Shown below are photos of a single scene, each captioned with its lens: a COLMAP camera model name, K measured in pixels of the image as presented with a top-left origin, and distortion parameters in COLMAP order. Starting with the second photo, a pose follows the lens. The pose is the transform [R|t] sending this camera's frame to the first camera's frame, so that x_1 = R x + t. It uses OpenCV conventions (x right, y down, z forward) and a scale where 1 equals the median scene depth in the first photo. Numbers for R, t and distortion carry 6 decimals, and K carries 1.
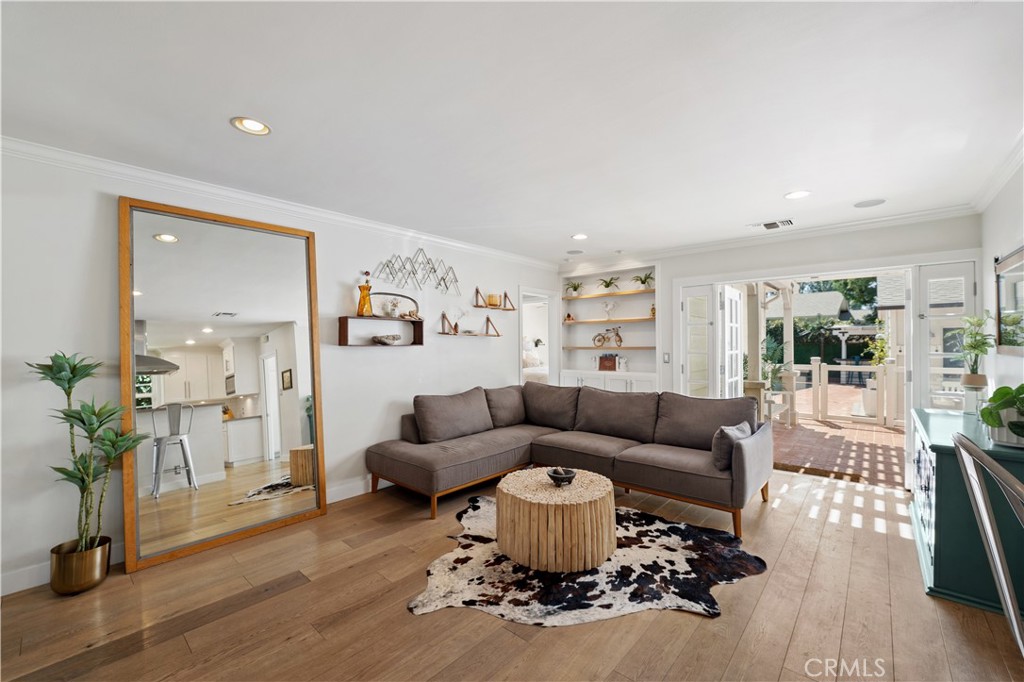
lens RADIAL K [[420.2, 0, 512.0], [0, 420.2, 341.0], [0, 0, 1]] dist [-0.014107, -0.000082]
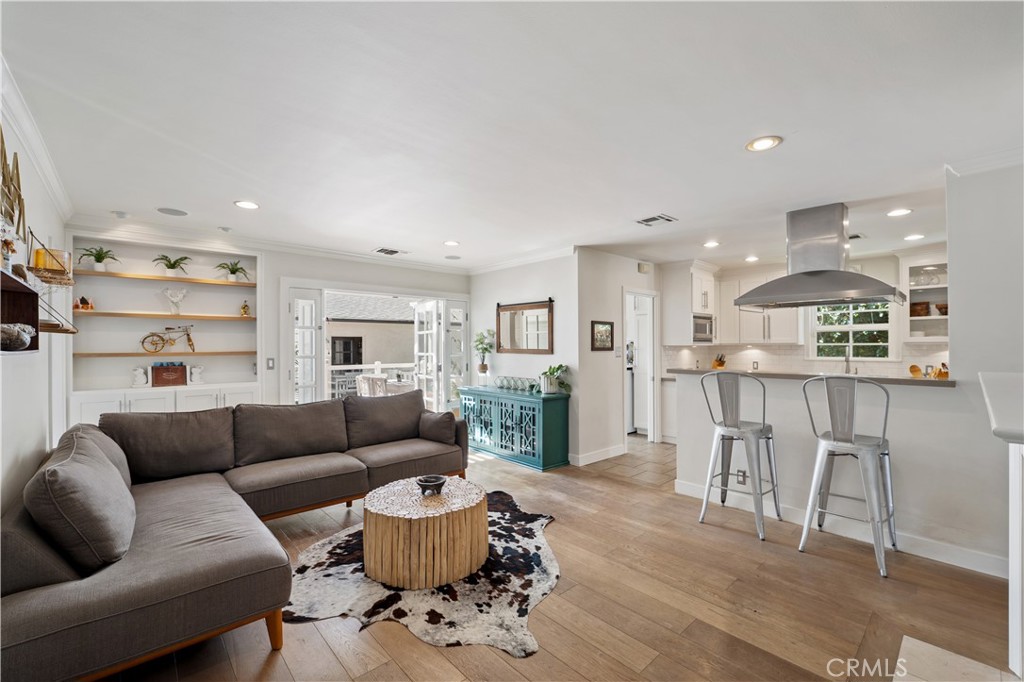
lens RADIAL K [[431.4, 0, 512.0], [0, 431.4, 341.0], [0, 0, 1]] dist [-0.019106, 0.000064]
pose [[0.115099, 0.015745, 0.993229, -0.932169], [-0.004068, 0.999873, -0.015379, 0.008266], [-0.993346, -0.002270, 0.115149, 0.768263]]
